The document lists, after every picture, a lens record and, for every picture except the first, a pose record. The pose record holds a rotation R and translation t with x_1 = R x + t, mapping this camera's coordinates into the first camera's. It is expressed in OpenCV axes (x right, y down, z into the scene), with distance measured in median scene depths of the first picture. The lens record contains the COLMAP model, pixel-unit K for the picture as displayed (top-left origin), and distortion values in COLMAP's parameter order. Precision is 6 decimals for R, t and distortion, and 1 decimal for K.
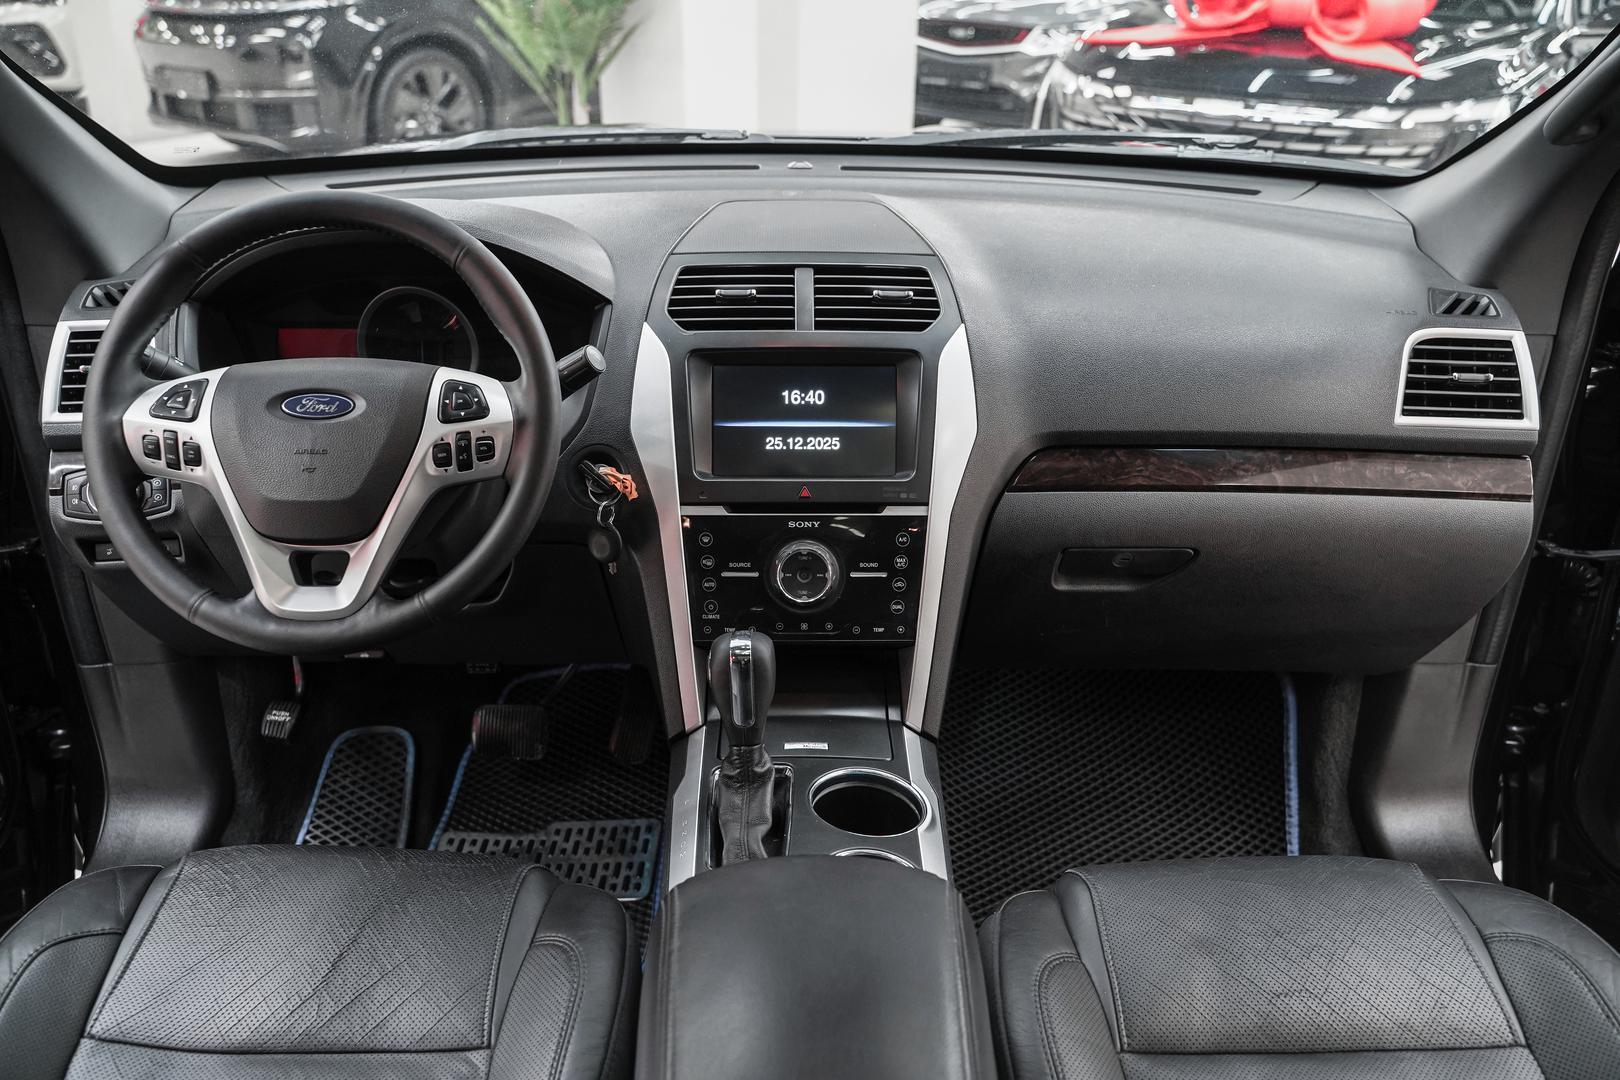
lens RADIAL K [[1277.6, 0, 809.0], [0, 1277.6, 515.7], [0, 0, 1]] dist [-0.004989, -0.002884]
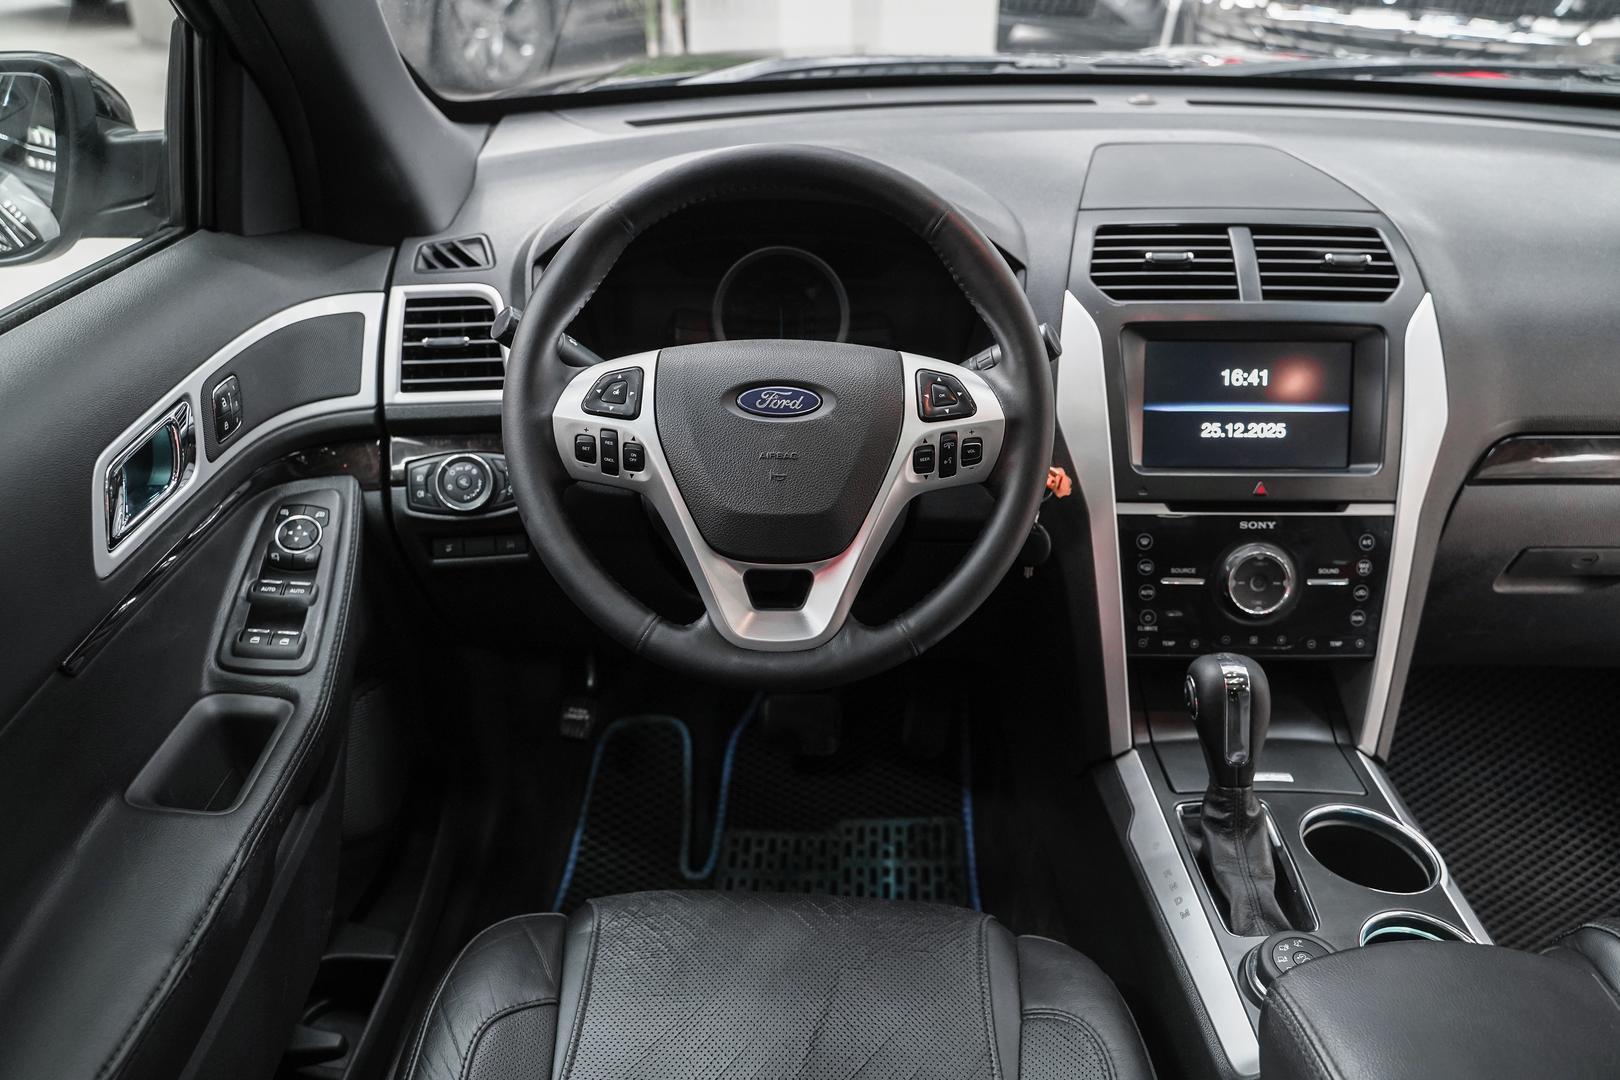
lens RADIAL K [[1293.9, 0, 814.7], [0, 1293.9, 505.3], [0, 0, 1]] dist [-0.002962, -0.015112]
pose [[0.999960, 0.004808, -0.007541, -0.291976], [-0.004381, 0.998438, 0.055695, -0.053218], [0.007797, -0.055660, 0.998419, 0.107635]]
